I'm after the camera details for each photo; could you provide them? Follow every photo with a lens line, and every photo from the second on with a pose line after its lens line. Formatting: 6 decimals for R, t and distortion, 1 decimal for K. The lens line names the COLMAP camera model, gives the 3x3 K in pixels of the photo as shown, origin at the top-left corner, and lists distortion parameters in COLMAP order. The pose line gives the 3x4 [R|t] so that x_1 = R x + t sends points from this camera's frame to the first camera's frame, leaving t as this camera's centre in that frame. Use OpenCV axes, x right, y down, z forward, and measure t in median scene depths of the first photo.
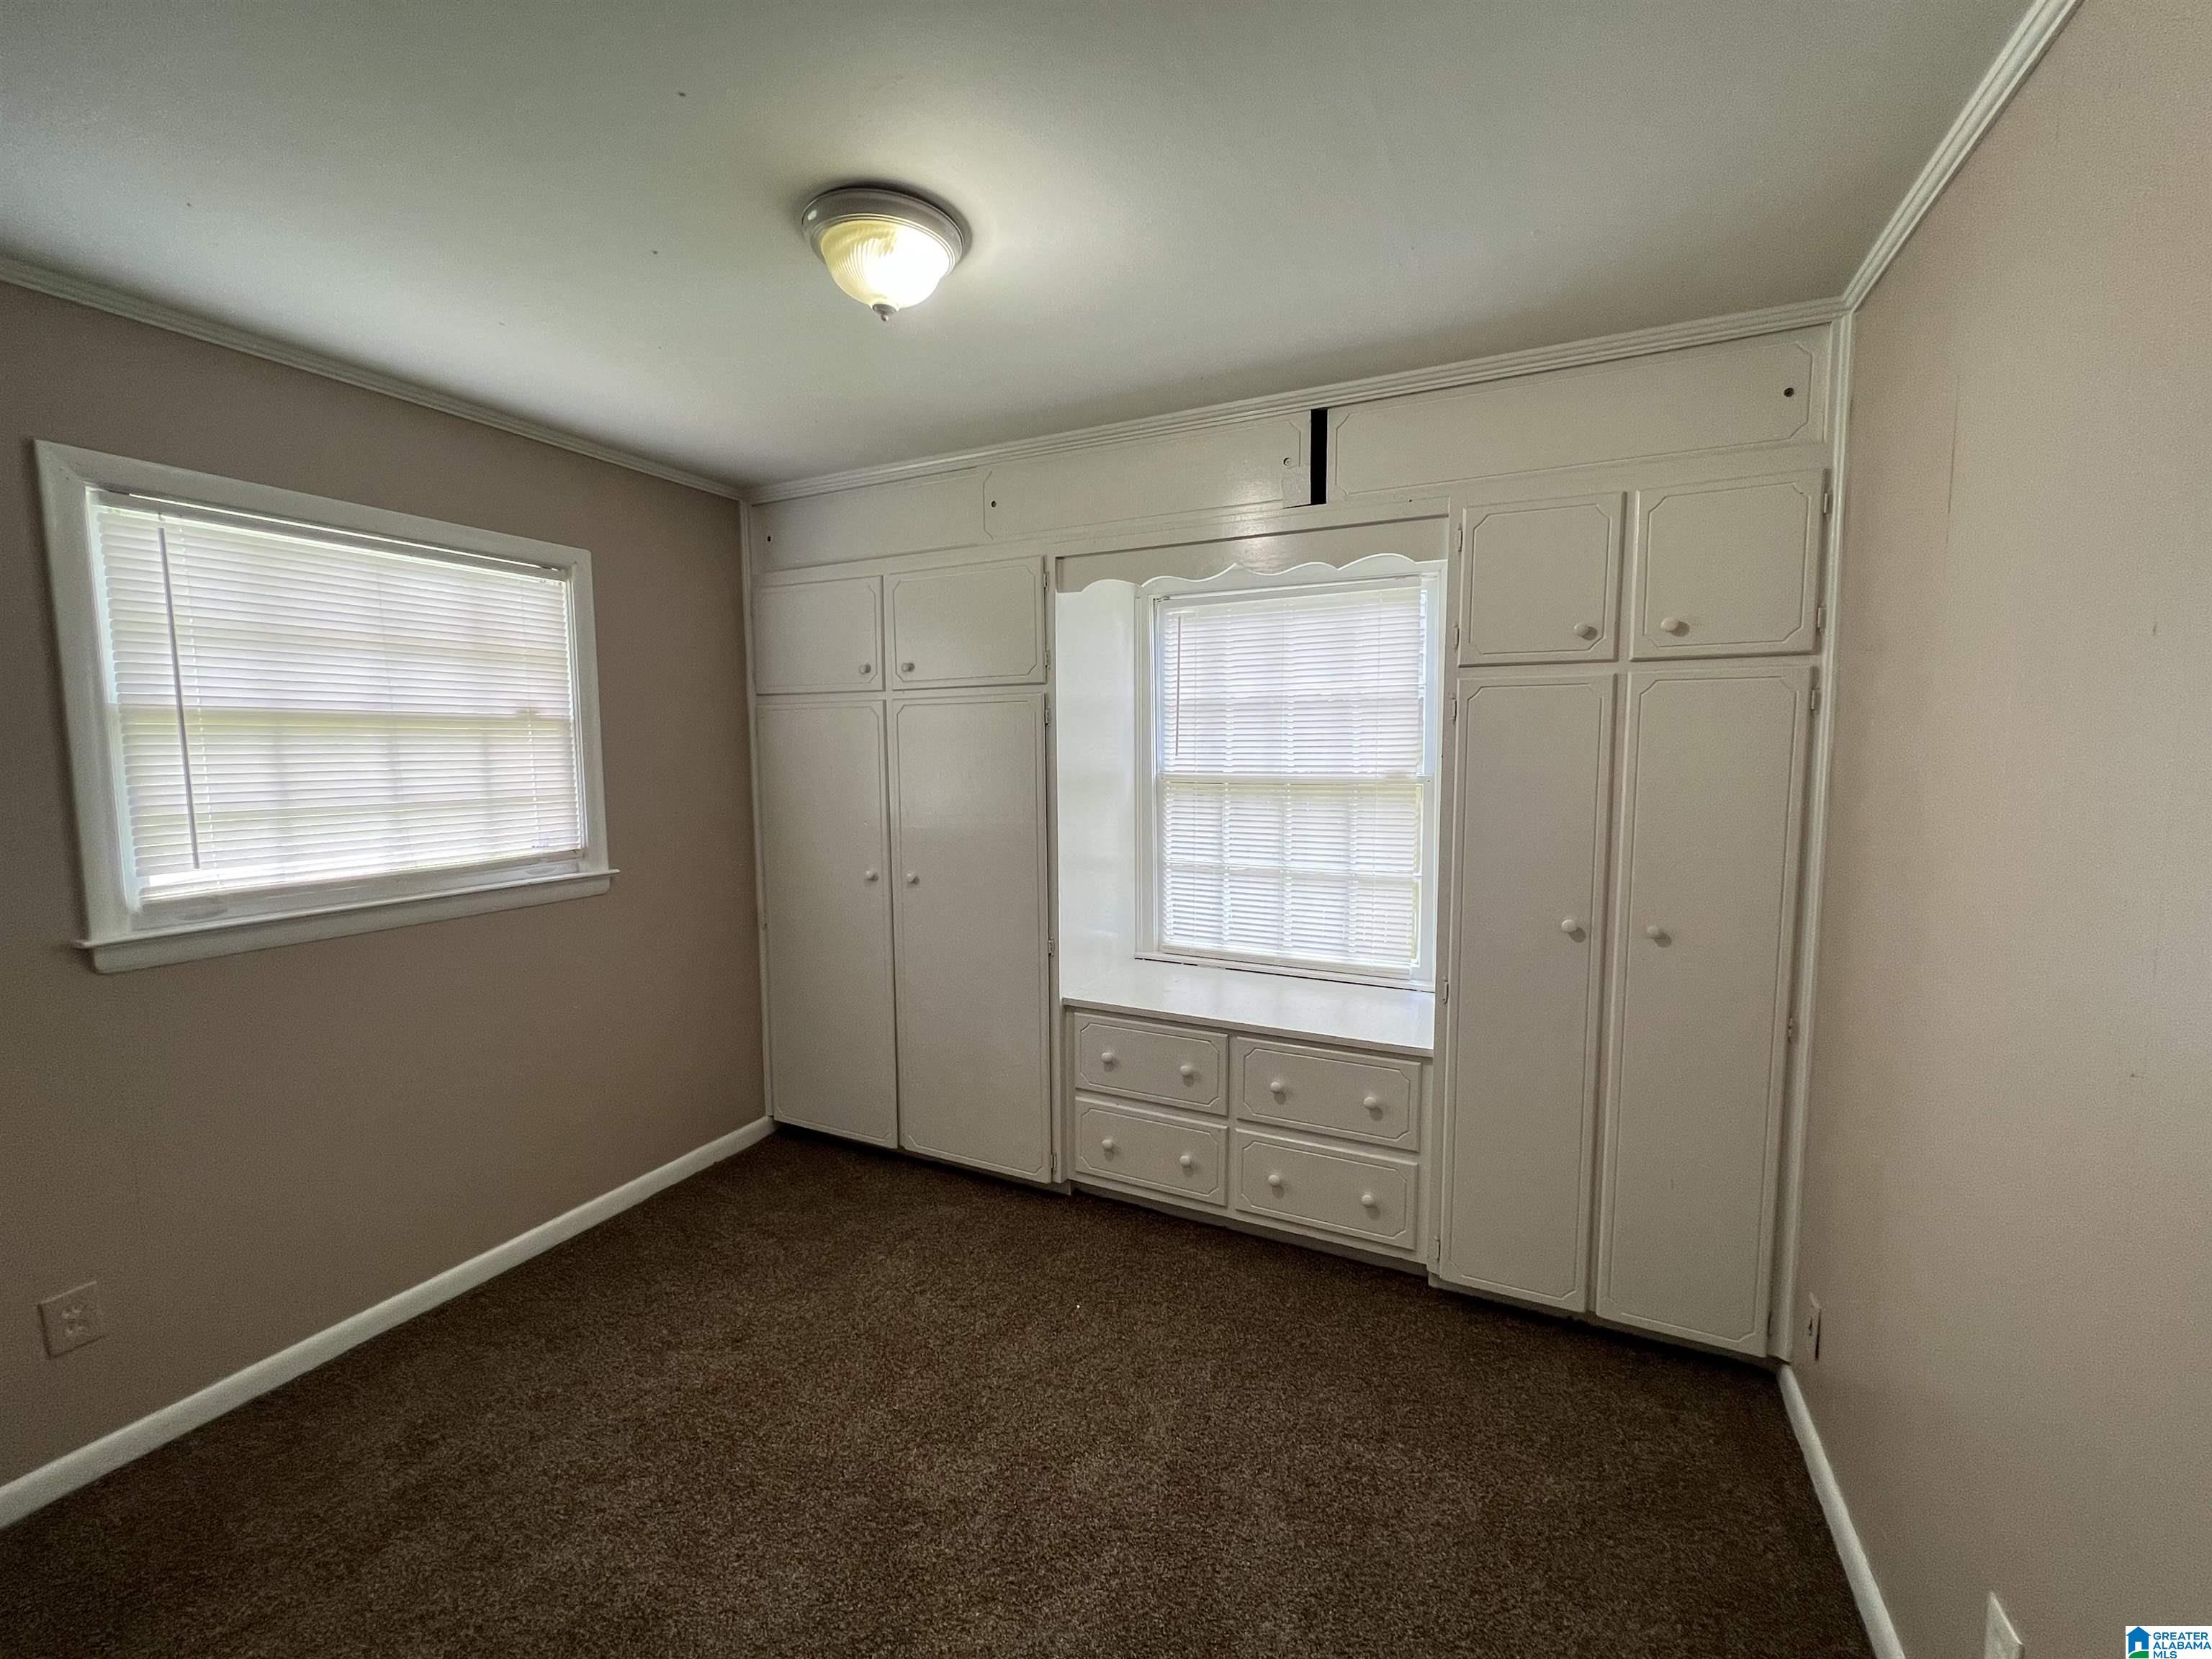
lens RADIAL K [[885.7, 0, 1106.0], [0, 885.7, 829.5], [0, 0, 1]] dist [-0.000460, -0.000133]
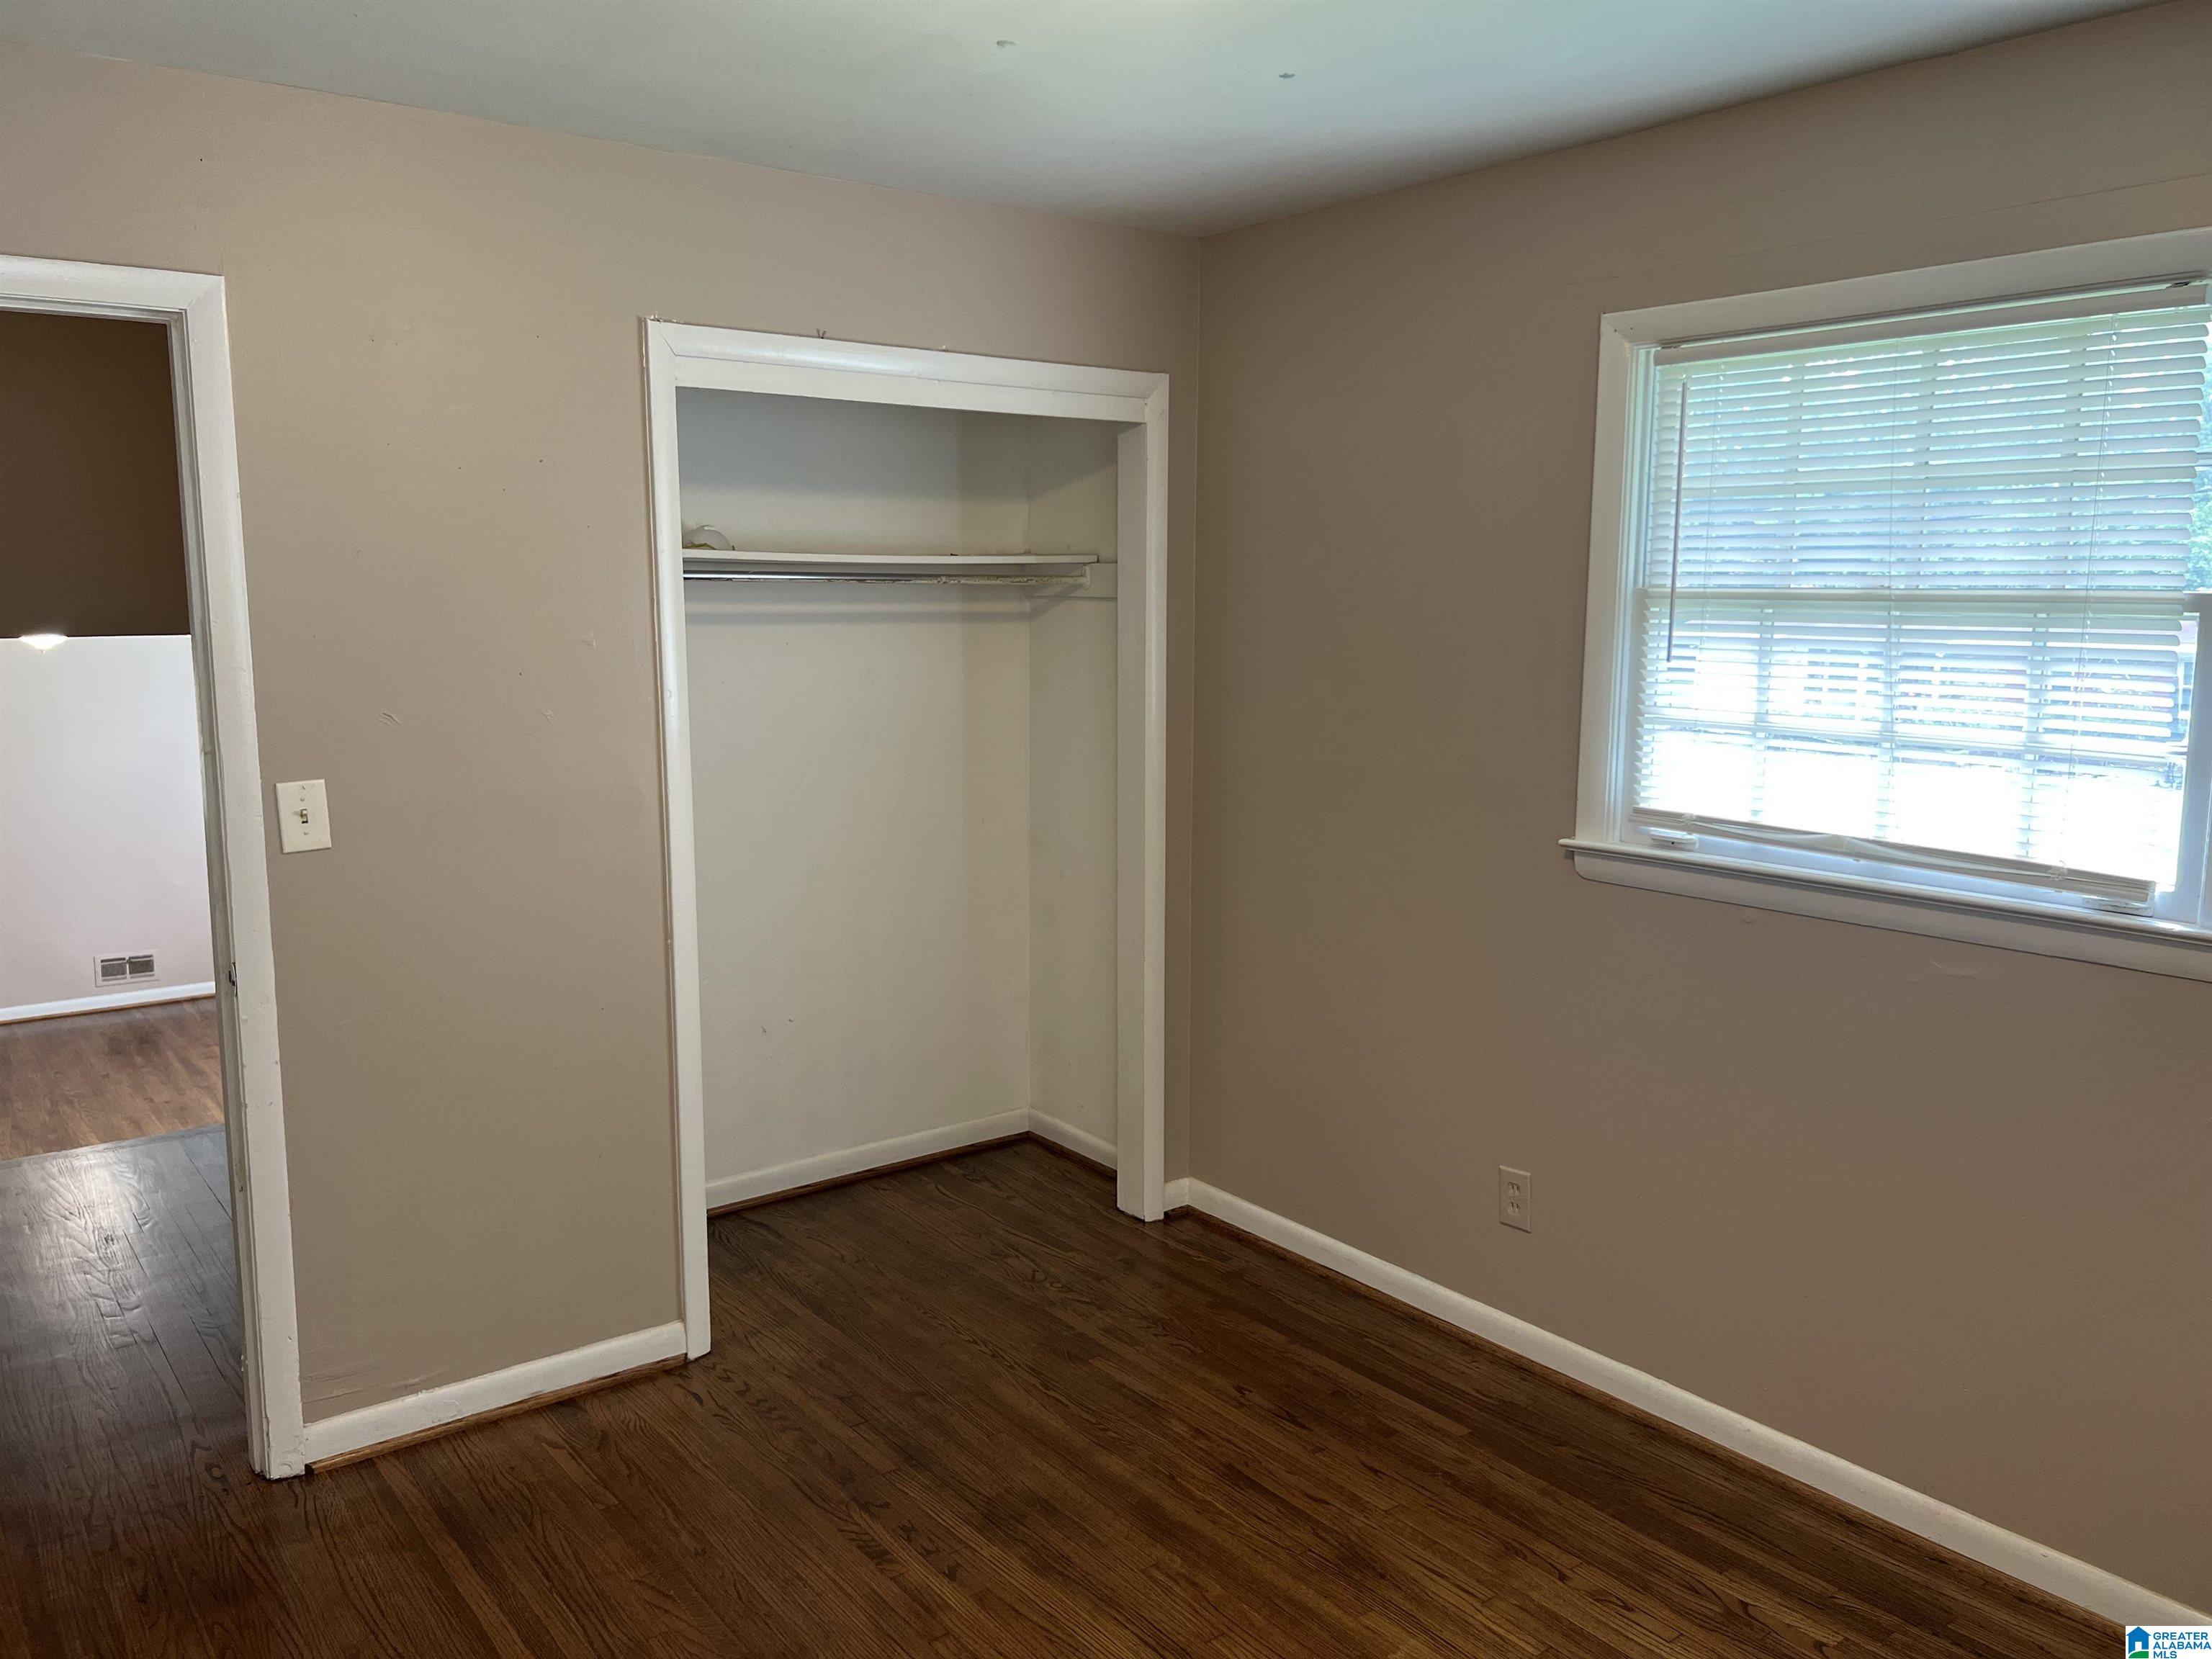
lens RADIAL K [[1661.5, 0, 1106.0], [0, 1661.5, 829.5], [0, 0, 1]] dist [0.010504, 0.002788]
pose [[-0.467576, 0.122609, -0.875408, 0.647260], [-0.095969, 0.977439, 0.188159, -0.159746], [0.878728, 0.171991, -0.445260, 1.273354]]
